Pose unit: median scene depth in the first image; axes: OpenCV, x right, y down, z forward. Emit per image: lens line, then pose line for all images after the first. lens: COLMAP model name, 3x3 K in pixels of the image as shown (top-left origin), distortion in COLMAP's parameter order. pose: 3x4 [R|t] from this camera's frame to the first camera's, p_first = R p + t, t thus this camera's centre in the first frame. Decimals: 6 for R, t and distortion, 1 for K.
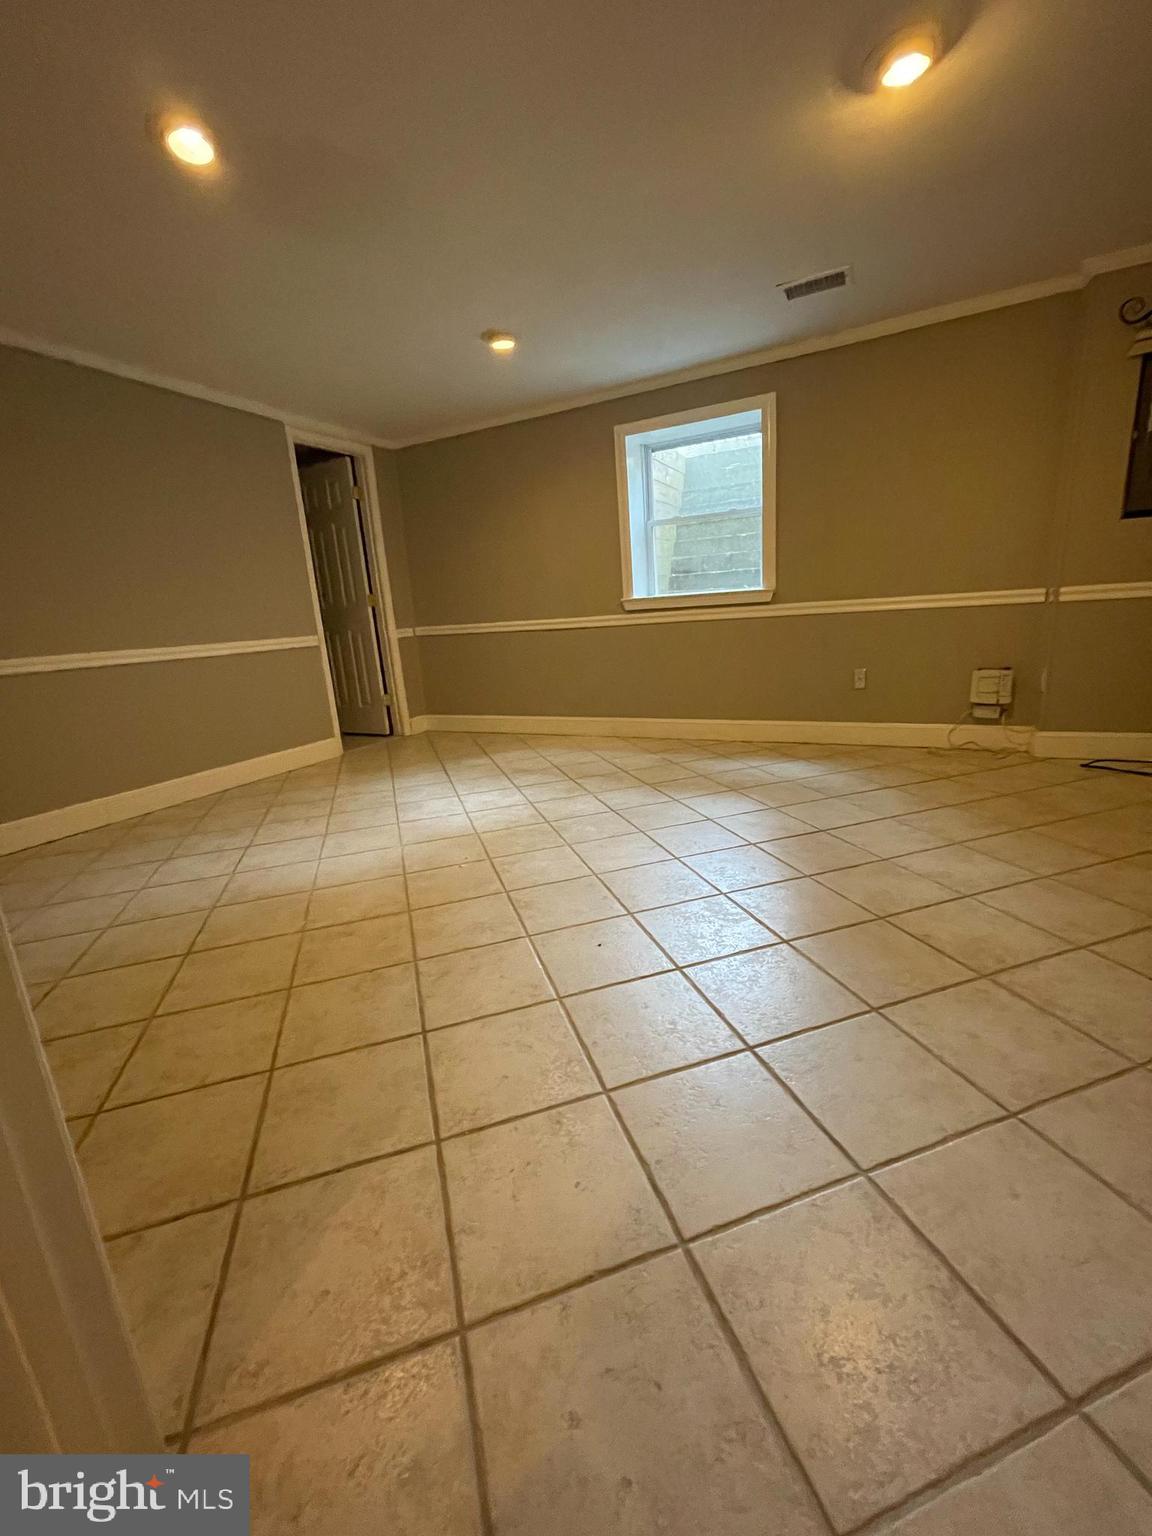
lens RADIAL K [[616.7, 0, 572.6], [0, 616.7, 765.5], [0, 0, 1]] dist [-0.000603, -0.001468]
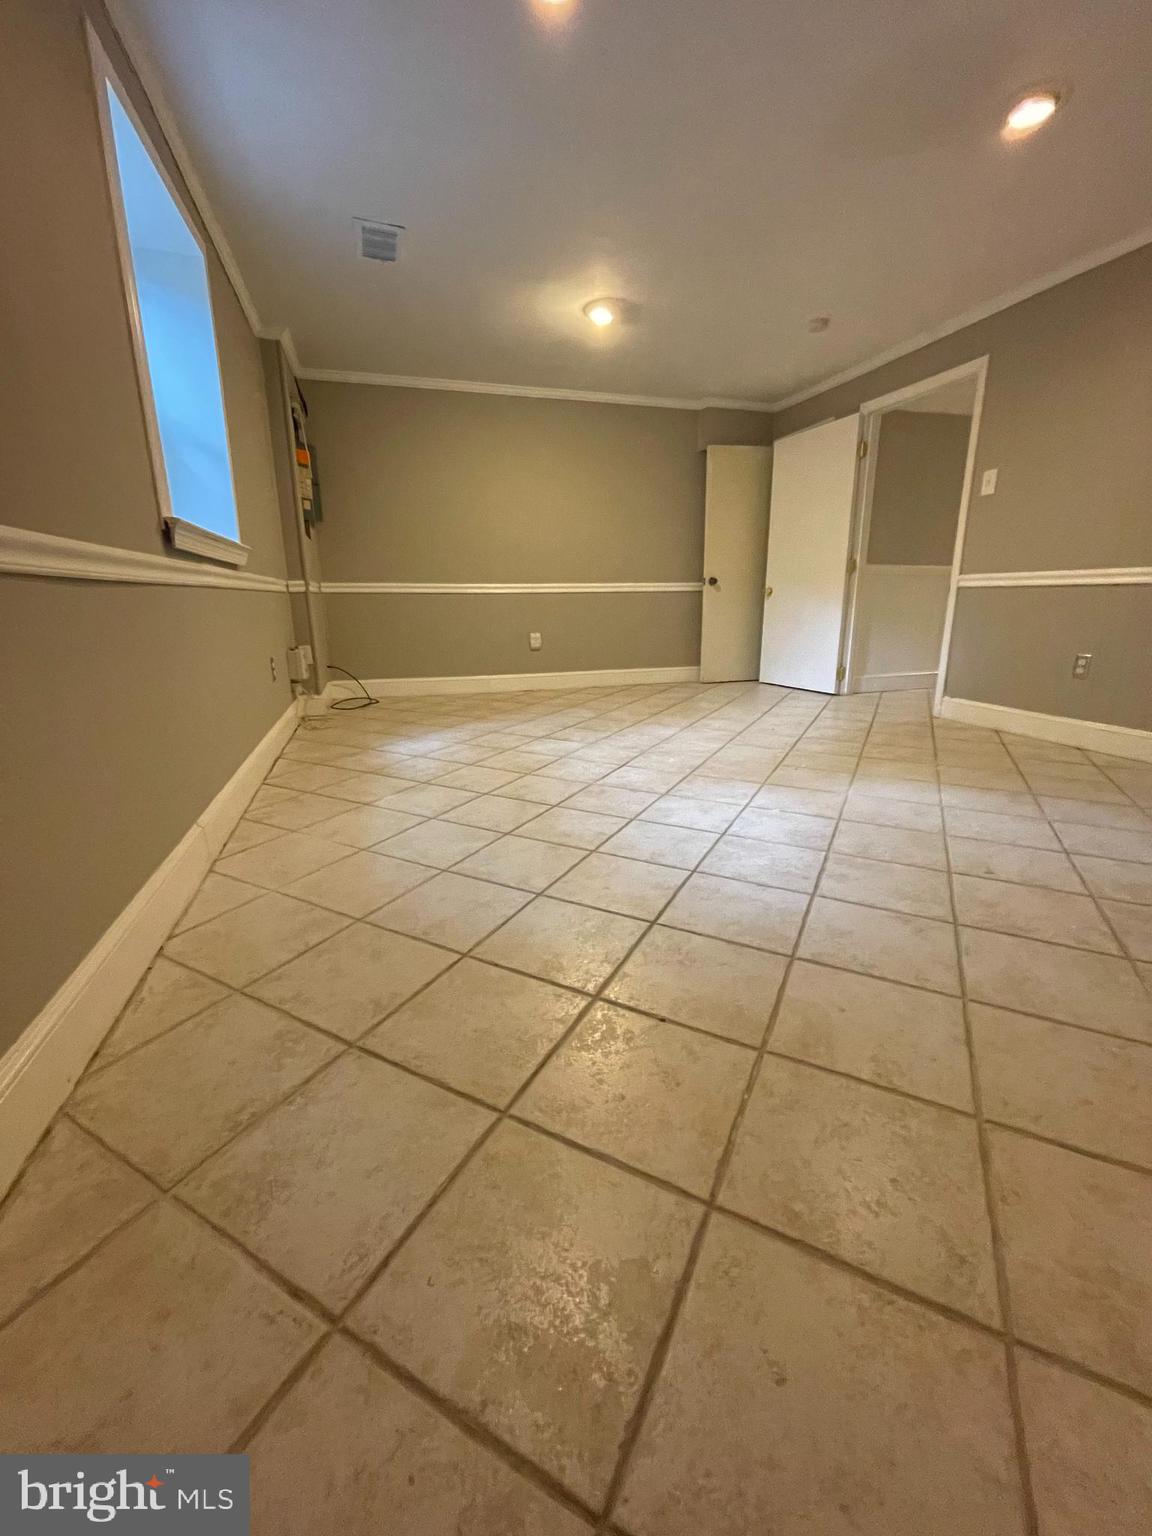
lens RADIAL K [[616.7, 0, 569.7], [0, 616.7, 764.3], [0, 0, 1]] dist [-0.000603, -0.001468]
pose [[-0.695151, -0.120347, 0.708718, -0.551784], [0.223394, 0.900909, 0.372101, -0.302769], [-0.683271, 0.416990, -0.599383, 1.568992]]
